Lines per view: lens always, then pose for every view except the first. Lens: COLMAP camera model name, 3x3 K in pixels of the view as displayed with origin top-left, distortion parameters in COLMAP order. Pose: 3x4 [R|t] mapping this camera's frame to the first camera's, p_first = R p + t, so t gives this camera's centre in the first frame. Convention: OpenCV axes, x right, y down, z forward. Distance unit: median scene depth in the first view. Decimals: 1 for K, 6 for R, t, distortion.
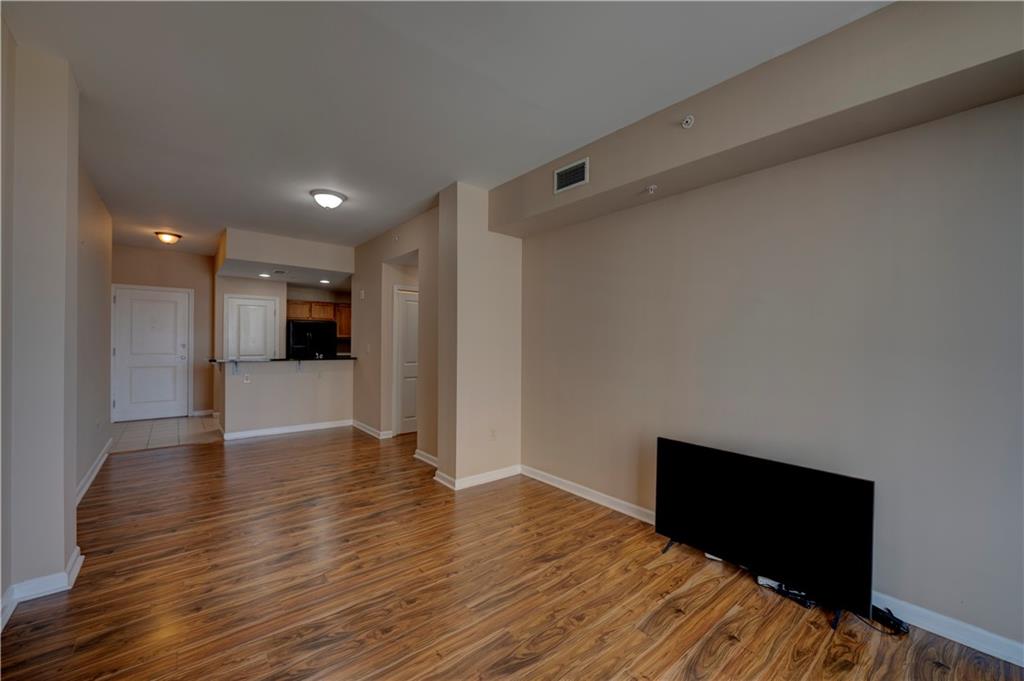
lens RADIAL K [[406.0, 0, 514.3], [0, 406.0, 341.9], [0, 0, 1]] dist [-0.011631, -0.000355]
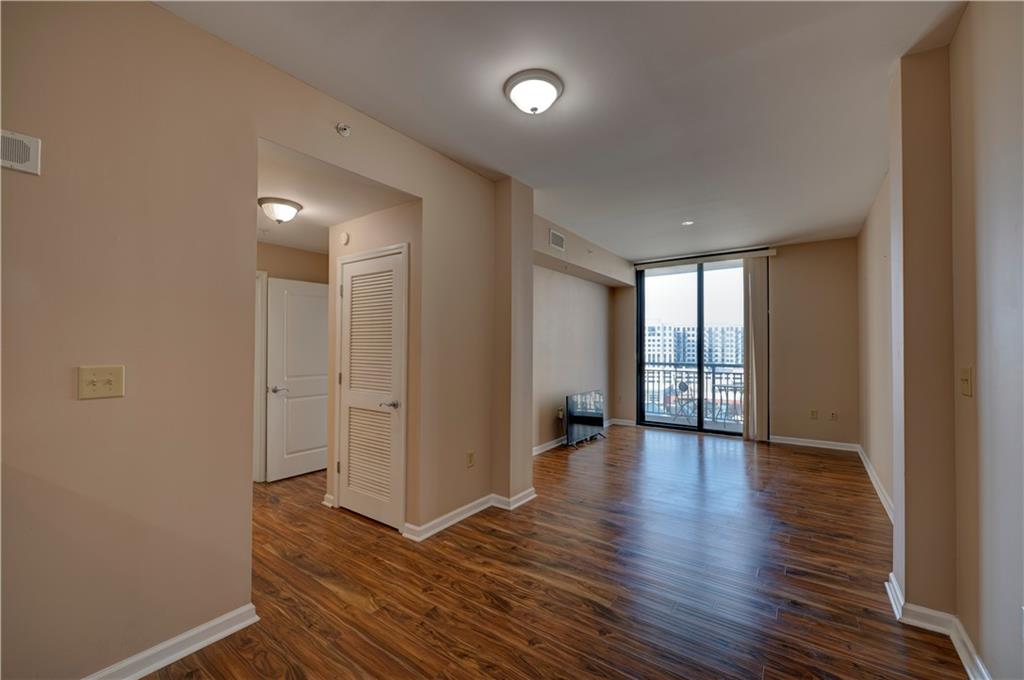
lens RADIAL K [[406.0, 0, 514.3], [0, 406.0, 341.4], [0, 0, 1]] dist [-0.011631, -0.000355]
pose [[-0.245544, 0.003328, 0.969380, -1.279092], [-0.001239, 0.999992, -0.003747, -0.018980], [-0.969385, -0.002122, -0.245538, 1.494167]]
